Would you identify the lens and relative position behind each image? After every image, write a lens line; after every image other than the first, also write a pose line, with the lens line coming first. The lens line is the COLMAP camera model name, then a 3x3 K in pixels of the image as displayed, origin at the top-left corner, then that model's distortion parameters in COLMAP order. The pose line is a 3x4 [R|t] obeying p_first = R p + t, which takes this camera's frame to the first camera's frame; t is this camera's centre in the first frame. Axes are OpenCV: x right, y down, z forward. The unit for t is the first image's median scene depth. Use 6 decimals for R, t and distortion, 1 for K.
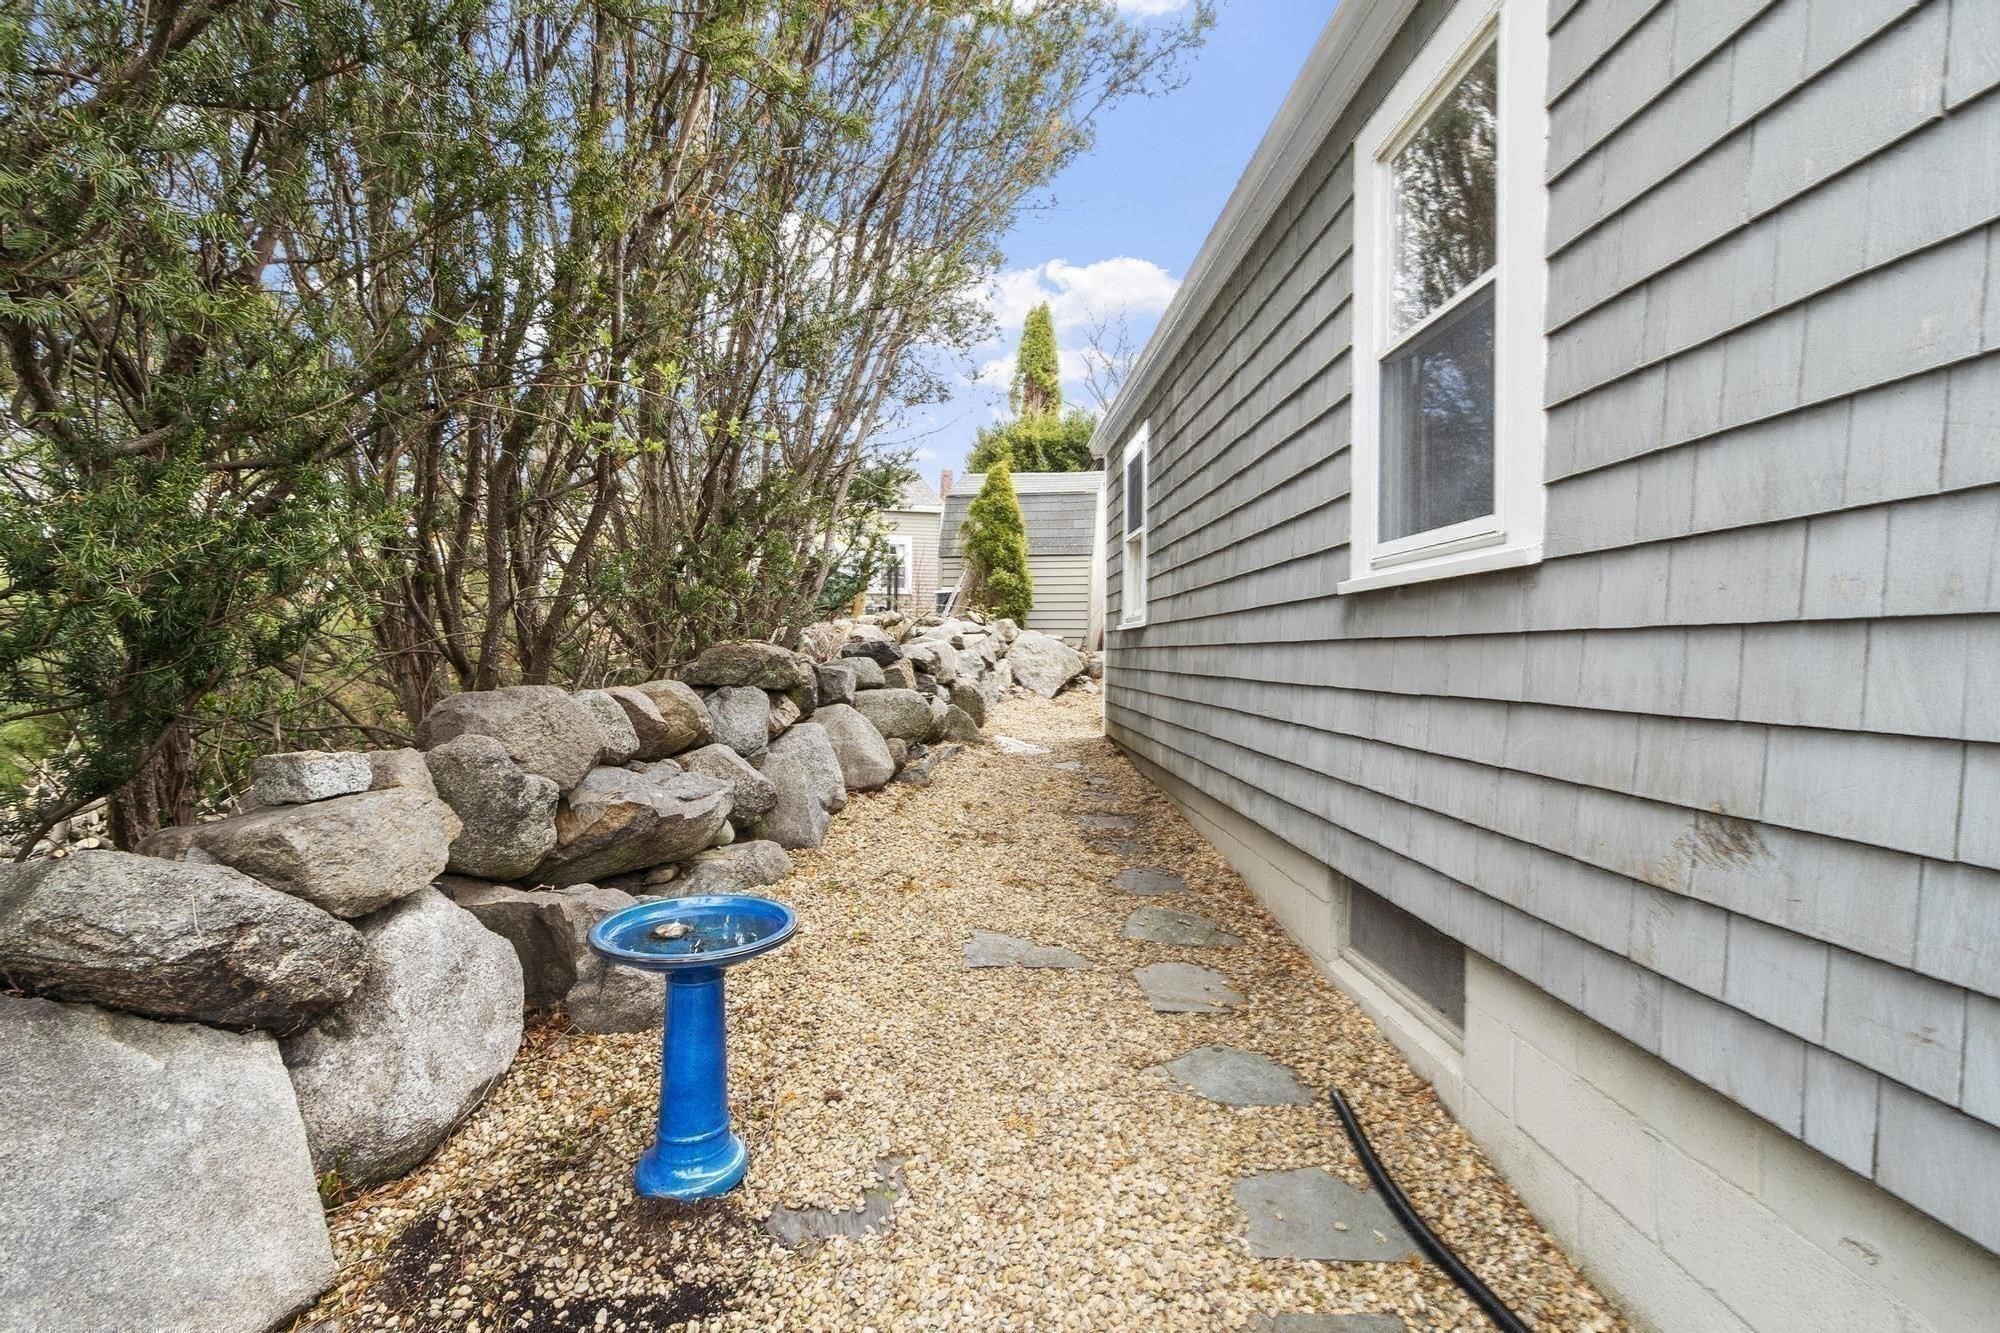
lens RADIAL K [[874.5, 0, 982.2], [0, 874.5, 658.6], [0, 0, 1]] dist [0.001383, -0.000190]
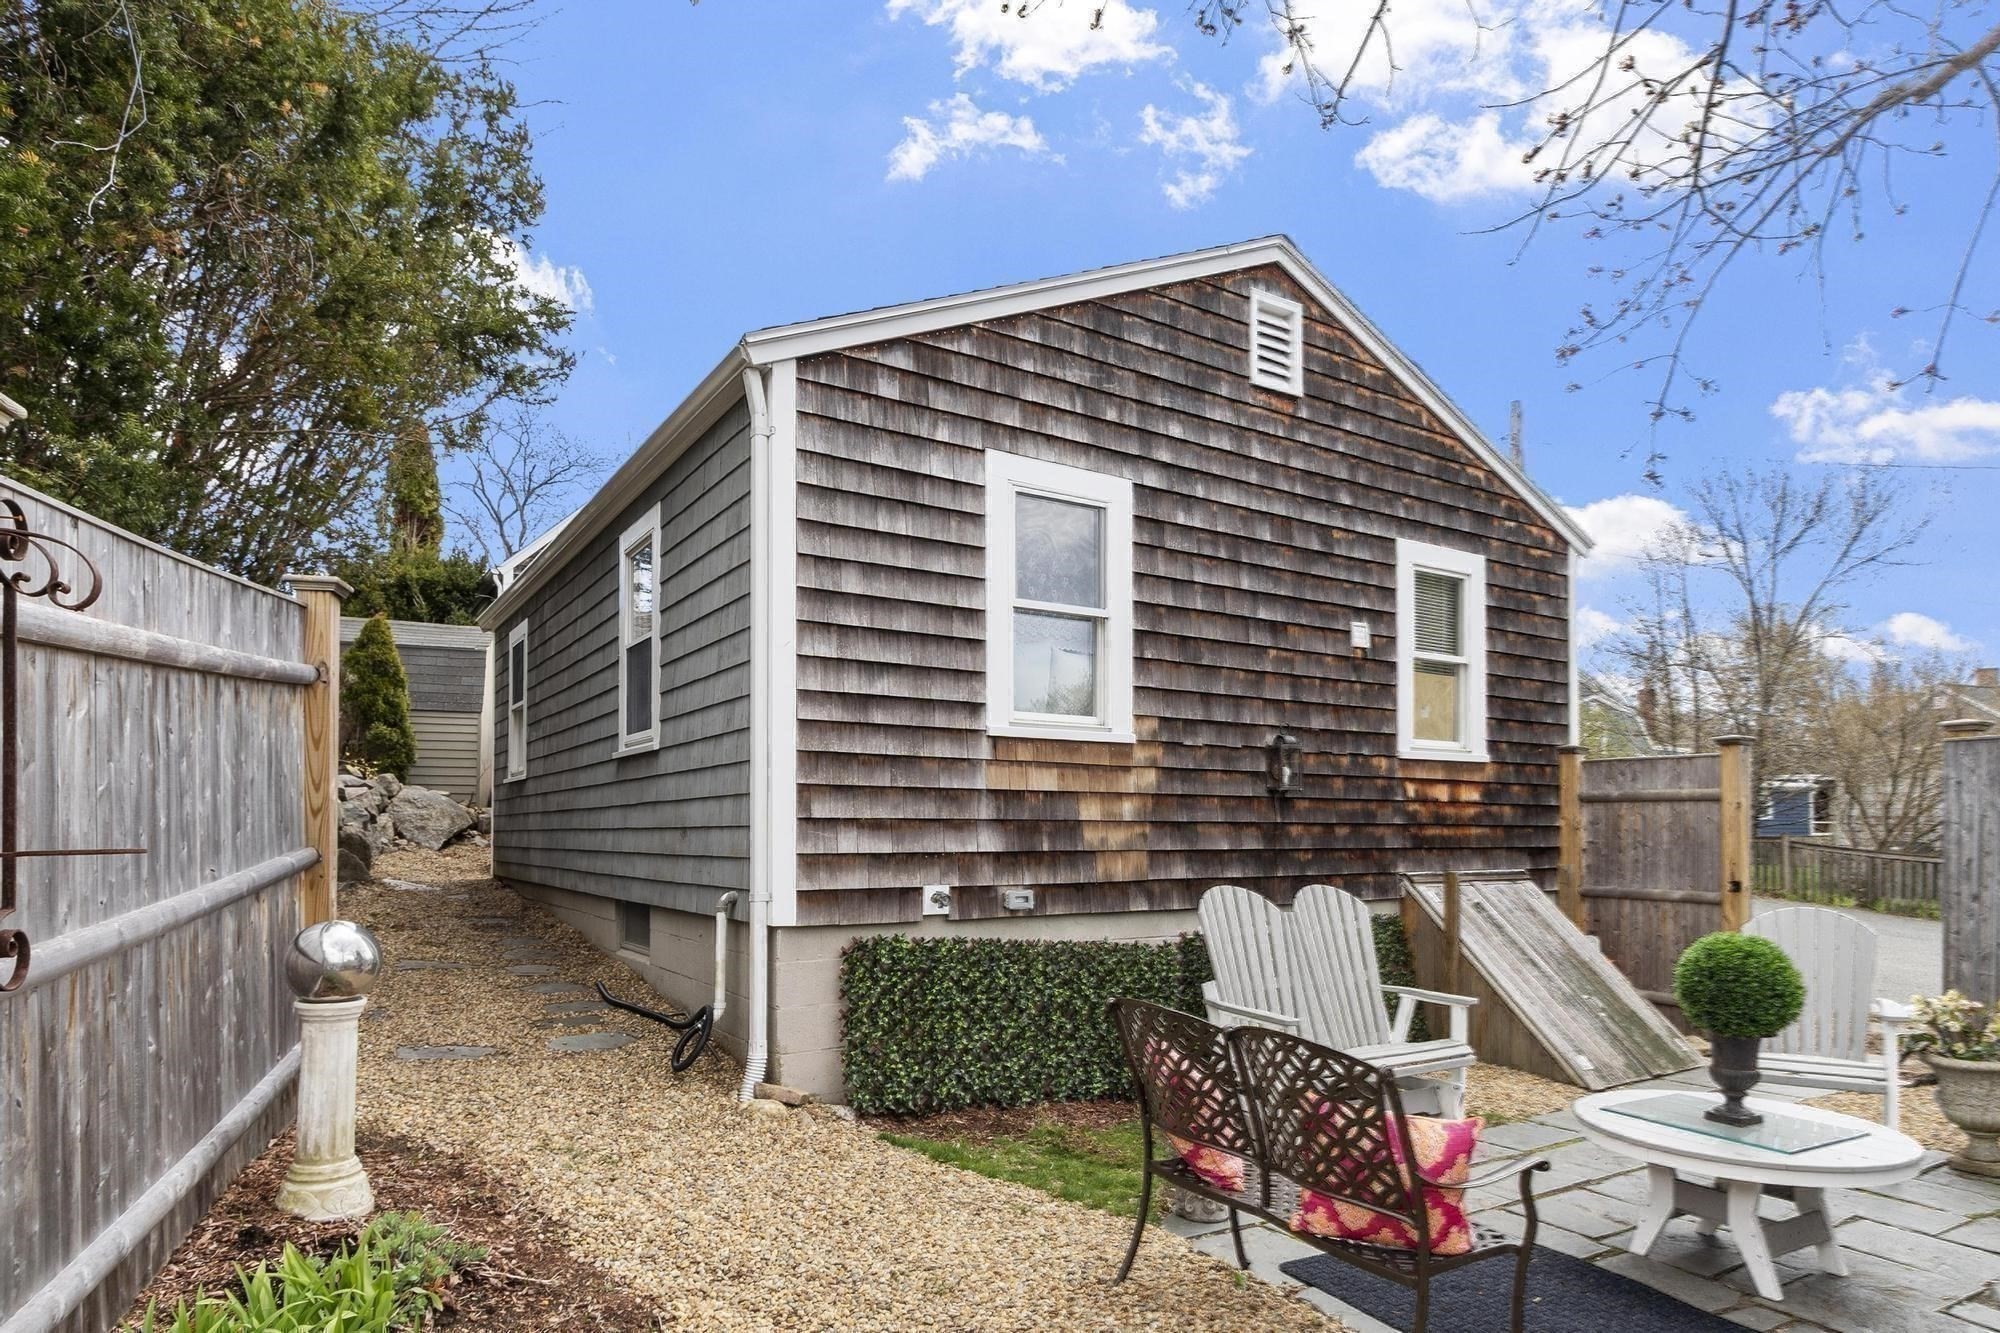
lens RADIAL K [[1129.2, 0, 996.6], [0, 1129.2, 825.9], [0, 0, 1]] dist [0.000162, 0.000350]
pose [[0.850591, -0.000705, 0.525827, -0.062554], [0.006322, 0.999941, -0.008885, 0.032738], [-0.525789, 0.010881, 0.850545, -0.497808]]
